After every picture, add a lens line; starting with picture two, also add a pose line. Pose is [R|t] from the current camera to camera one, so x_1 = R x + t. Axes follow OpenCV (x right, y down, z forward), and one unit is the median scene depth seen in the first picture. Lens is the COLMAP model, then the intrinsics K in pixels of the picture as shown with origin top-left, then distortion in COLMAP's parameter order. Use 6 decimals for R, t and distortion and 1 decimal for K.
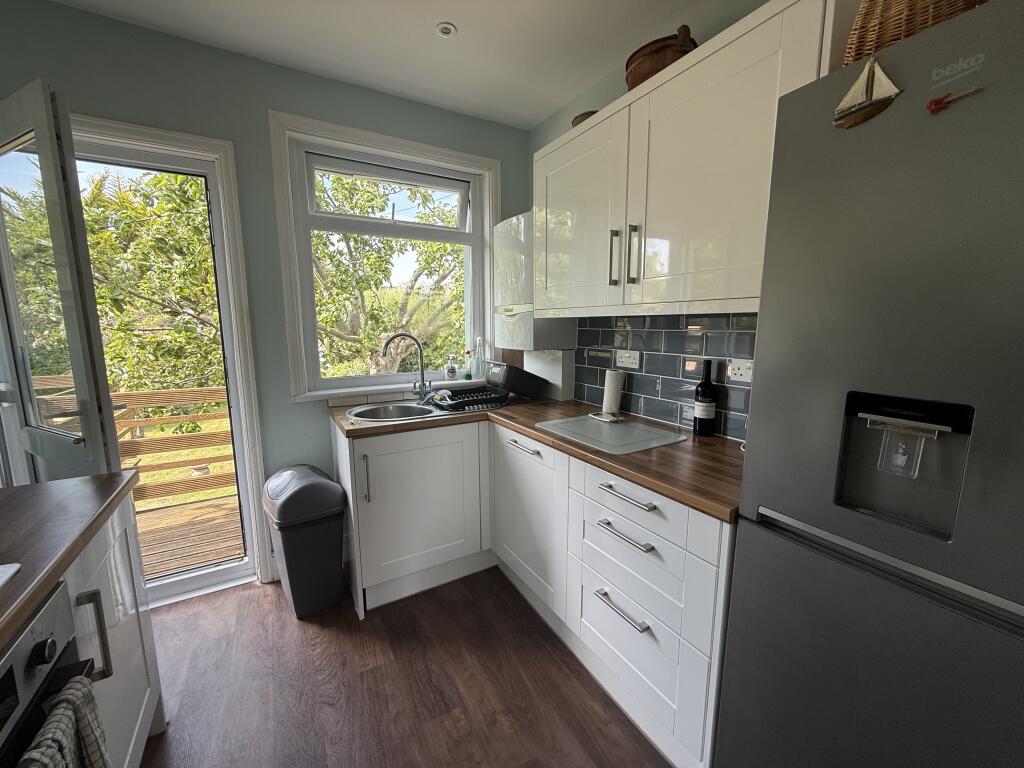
lens RADIAL K [[408.7, 0, 509.5], [0, 408.7, 383.2], [0, 0, 1]] dist [0.000188, 0.000317]
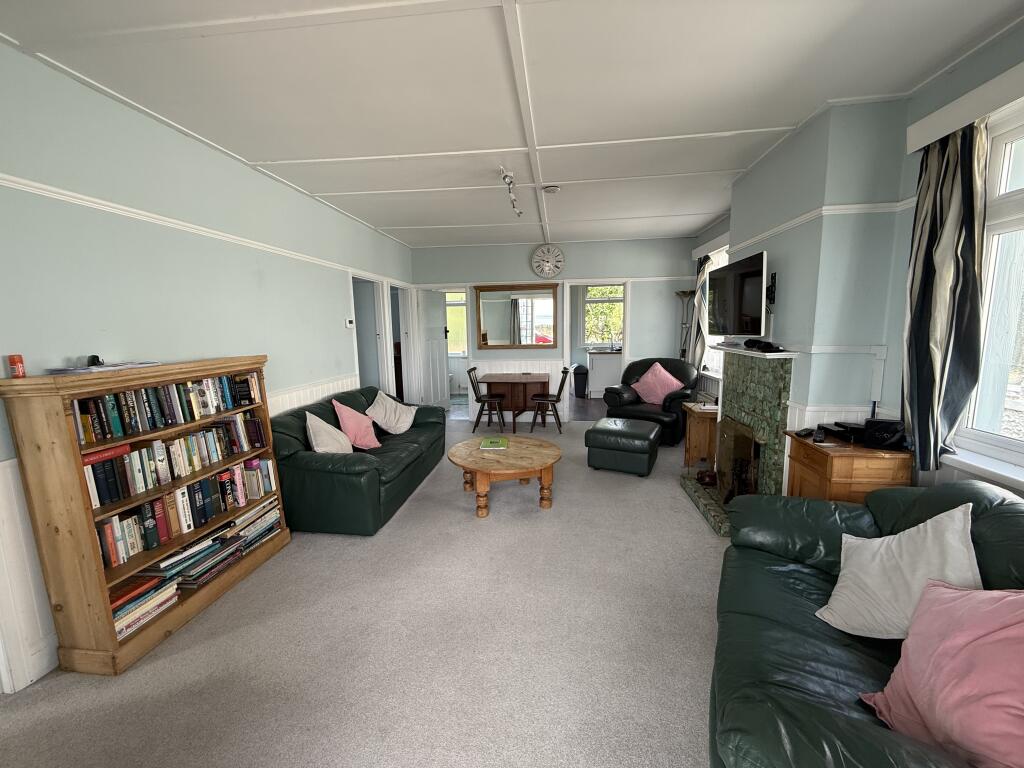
lens RADIAL K [[408.7, 0, 509.5], [0, 408.7, 383.2], [0, 0, 1]] dist [0.000188, 0.000317]
pose [[0.795202, 0.074842, -0.601708, 1.269238], [-0.074489, 0.996894, 0.025553, 0.318638], [0.601751, 0.024501, 0.798308, -2.401988]]
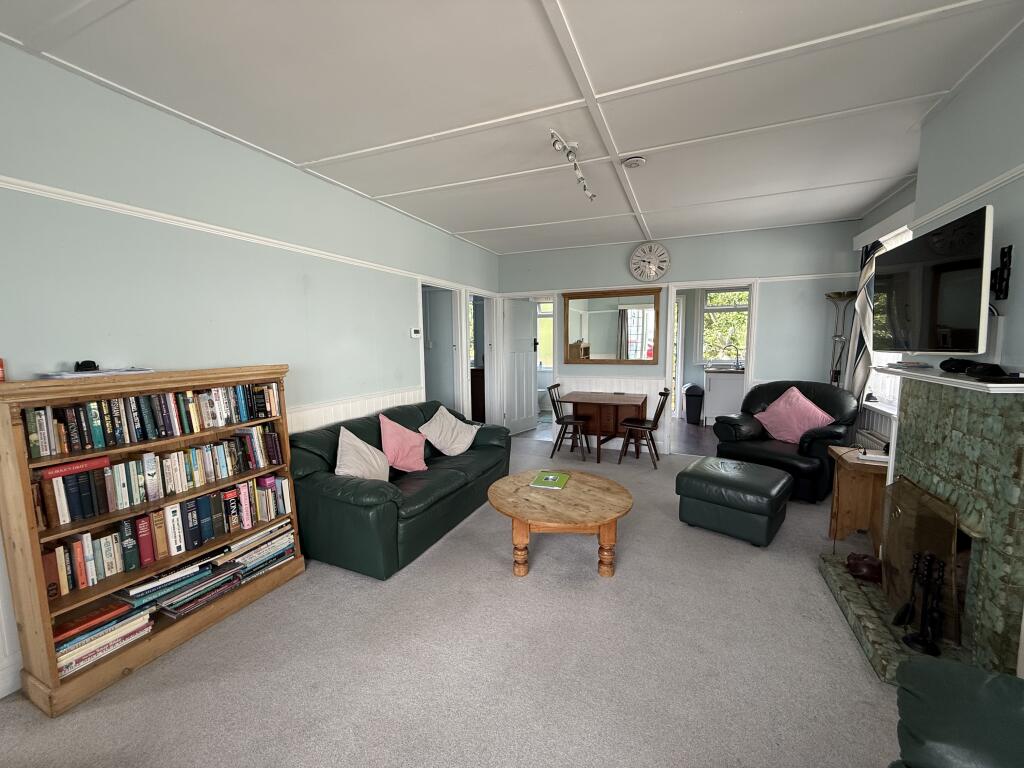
lens RADIAL K [[408.7, 0, 509.5], [0, 408.7, 383.2], [0, 0, 1]] dist [0.000188, 0.000317]
pose [[0.588372, 0.082048, -0.804417, 1.221217], [-0.111506, 0.993567, 0.019782, 0.282891], [0.800865, 0.078058, 0.593736, -2.062121]]
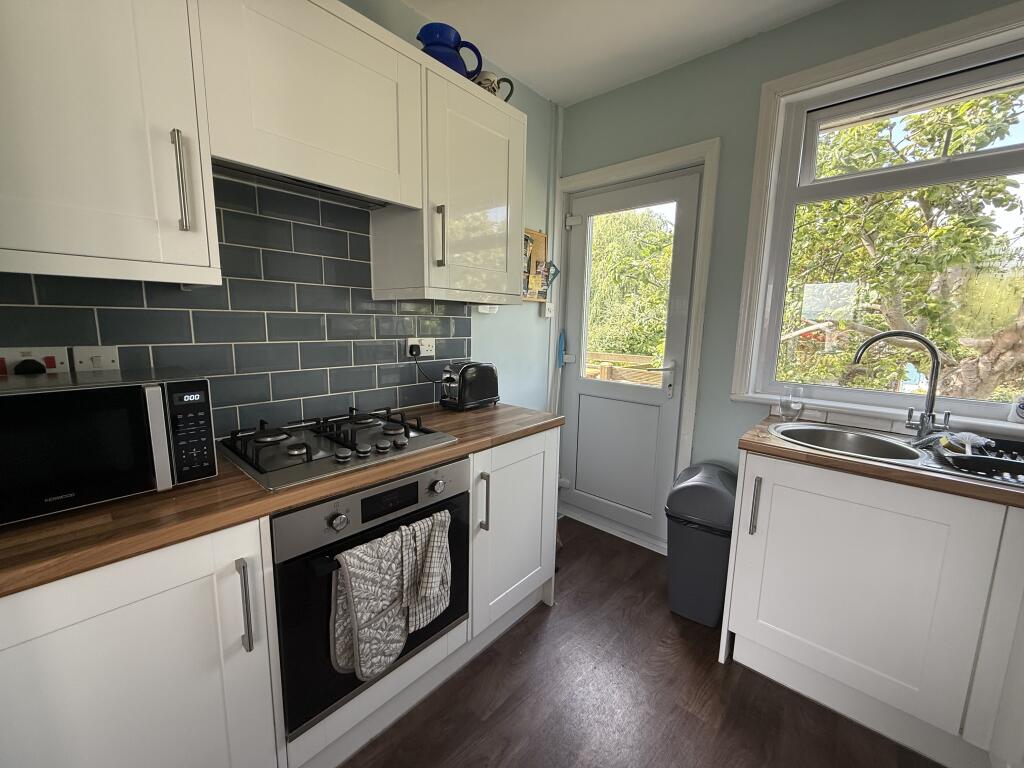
lens RADIAL K [[408.7, 0, 509.5], [0, 408.7, 383.2], [0, 0, 1]] dist [0.000188, 0.000317]
pose [[0.299305, 0.153868, -0.941669, 0.193053], [-0.159236, 0.981126, 0.109703, -0.013539], [0.940777, 0.117113, 0.318157, 0.219021]]
